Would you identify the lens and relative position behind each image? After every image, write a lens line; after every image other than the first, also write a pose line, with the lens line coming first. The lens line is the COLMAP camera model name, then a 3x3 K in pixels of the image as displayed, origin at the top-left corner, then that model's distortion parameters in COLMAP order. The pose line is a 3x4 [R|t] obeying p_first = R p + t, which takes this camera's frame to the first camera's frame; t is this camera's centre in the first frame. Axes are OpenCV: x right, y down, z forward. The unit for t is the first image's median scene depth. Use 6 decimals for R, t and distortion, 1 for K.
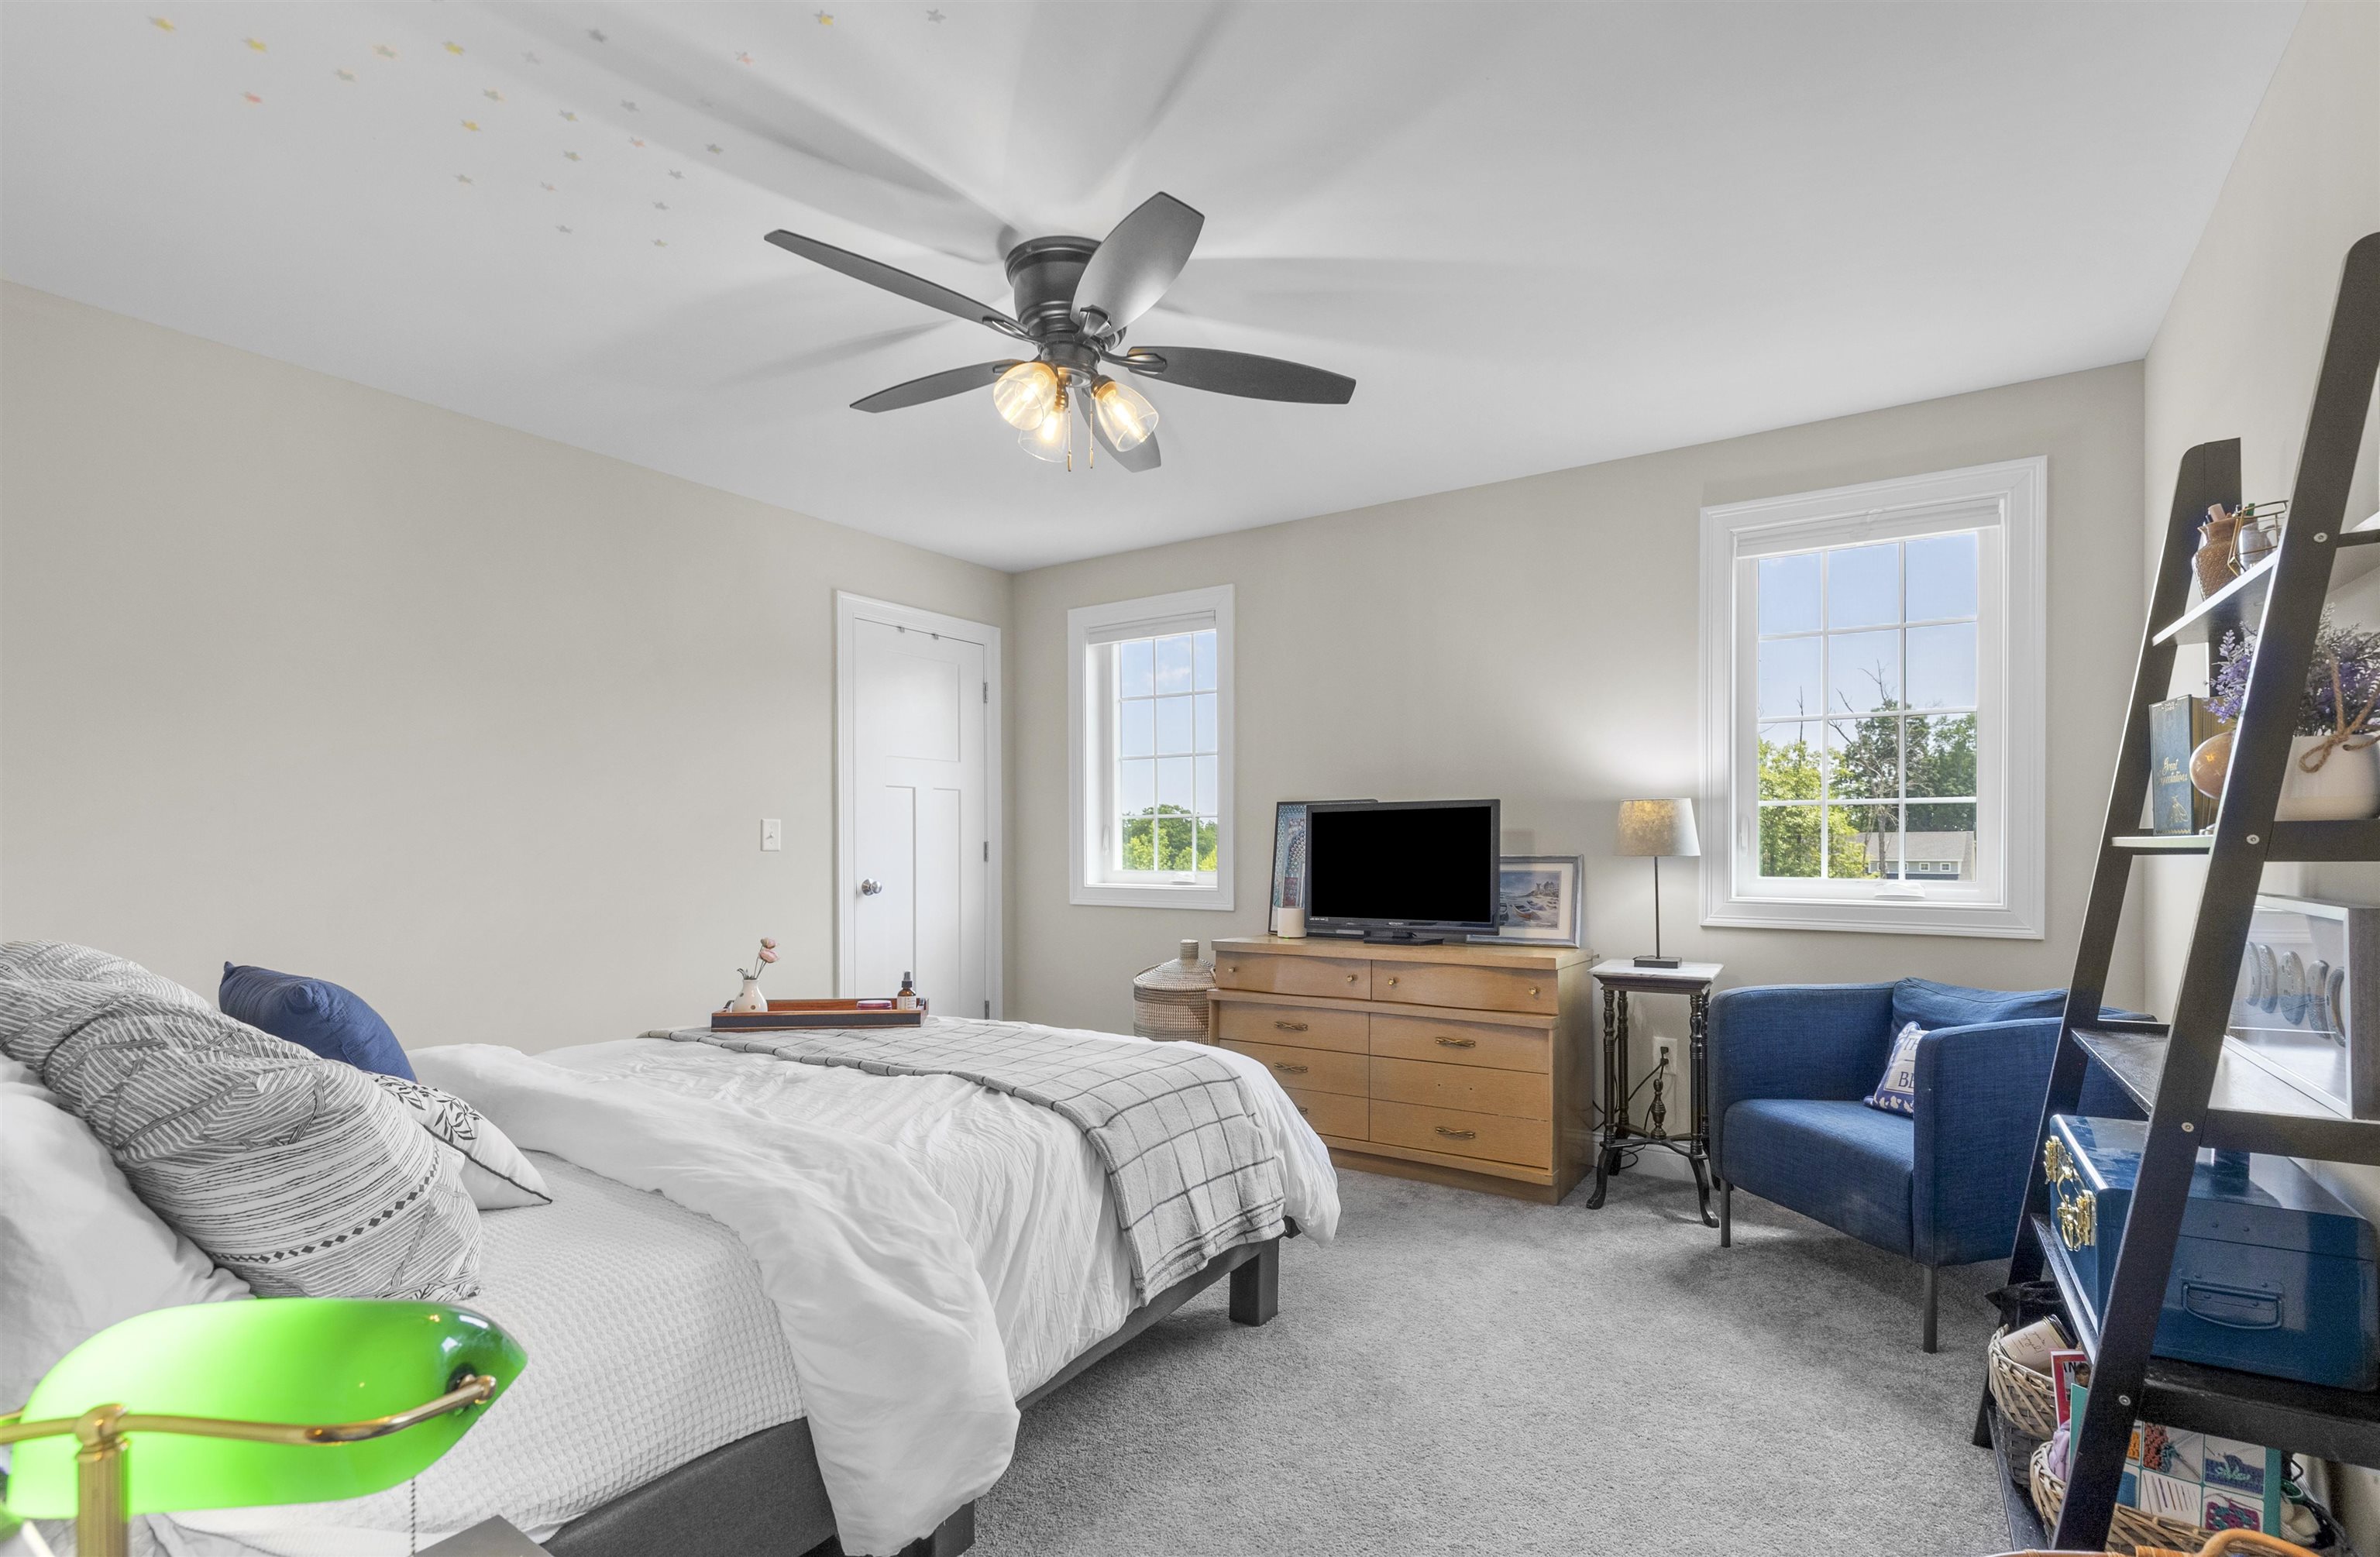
lens RADIAL K [[1090.3, 0, 1246.7], [0, 1090.3, 837.3], [0, 0, 1]] dist [-0.002555, -0.000227]
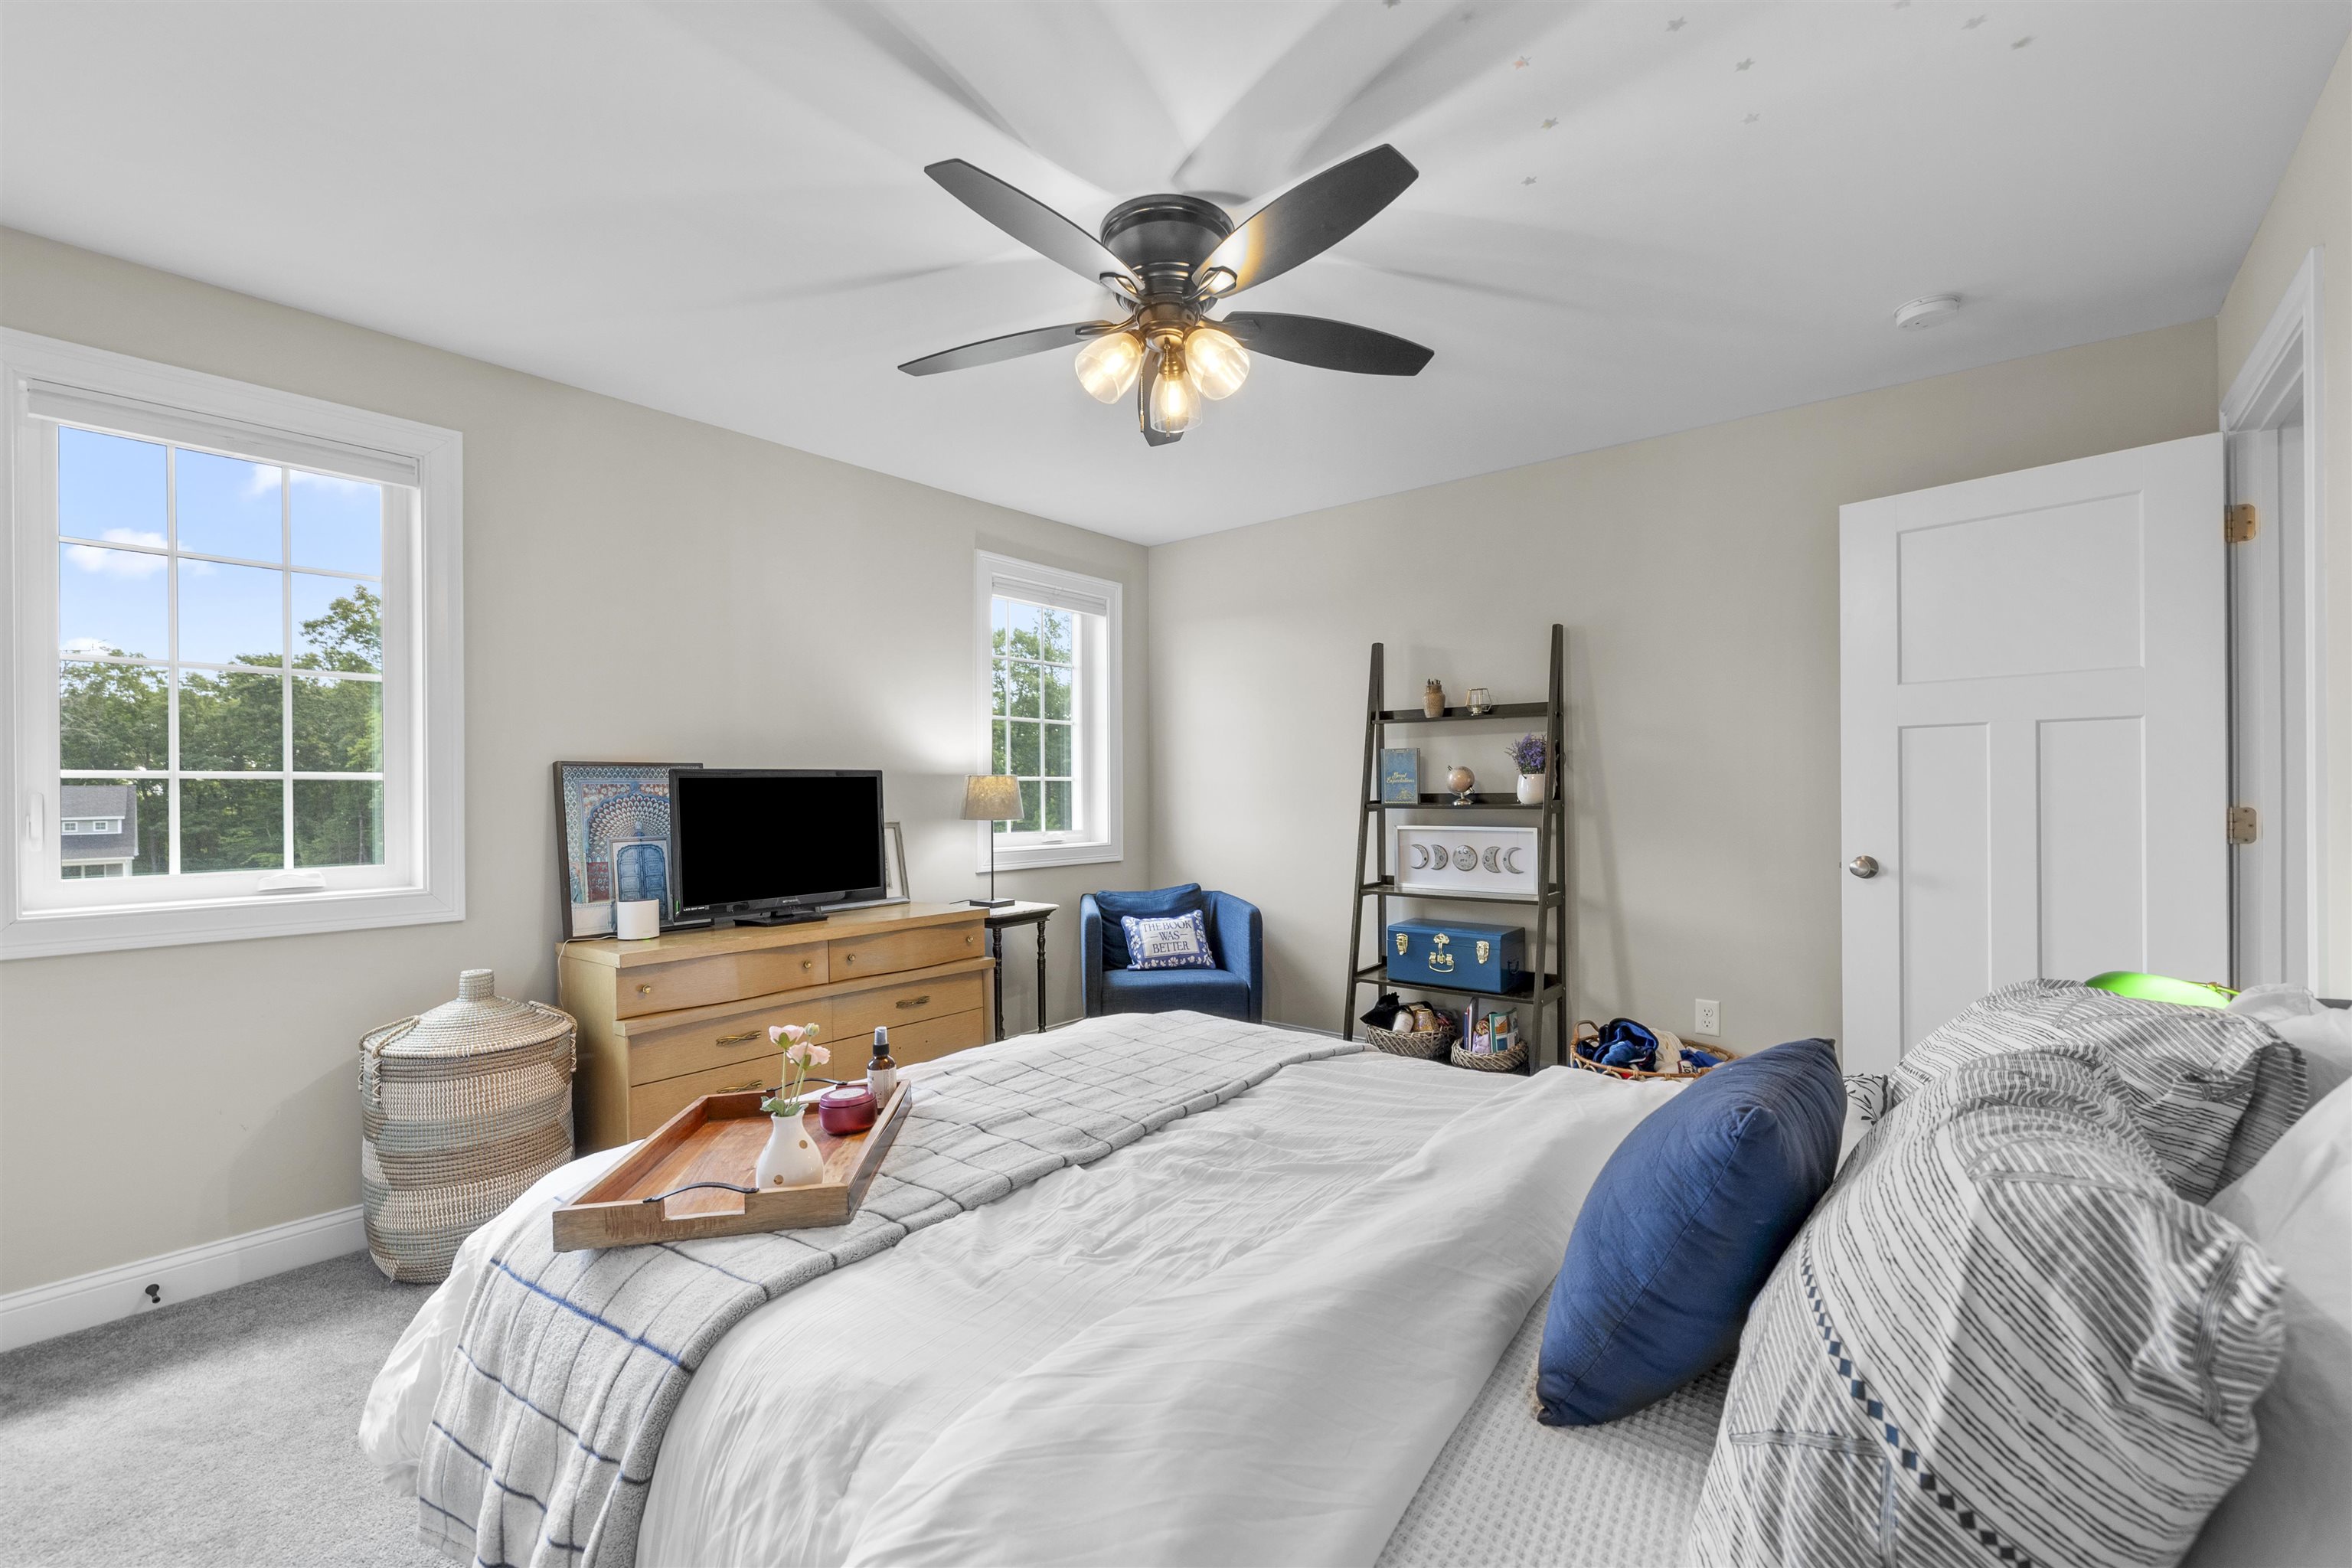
lens RADIAL K [[991.3, 0, 1192.5], [0, 991.3, 785.6], [0, 0, 1]] dist [0.003240, 0.000718]
pose [[0.098277, 0.003954, 0.995151, -0.698718], [0.000455, 0.999992, -0.004018, -0.015870], [-0.995159, 0.000848, 0.098275, 0.603149]]
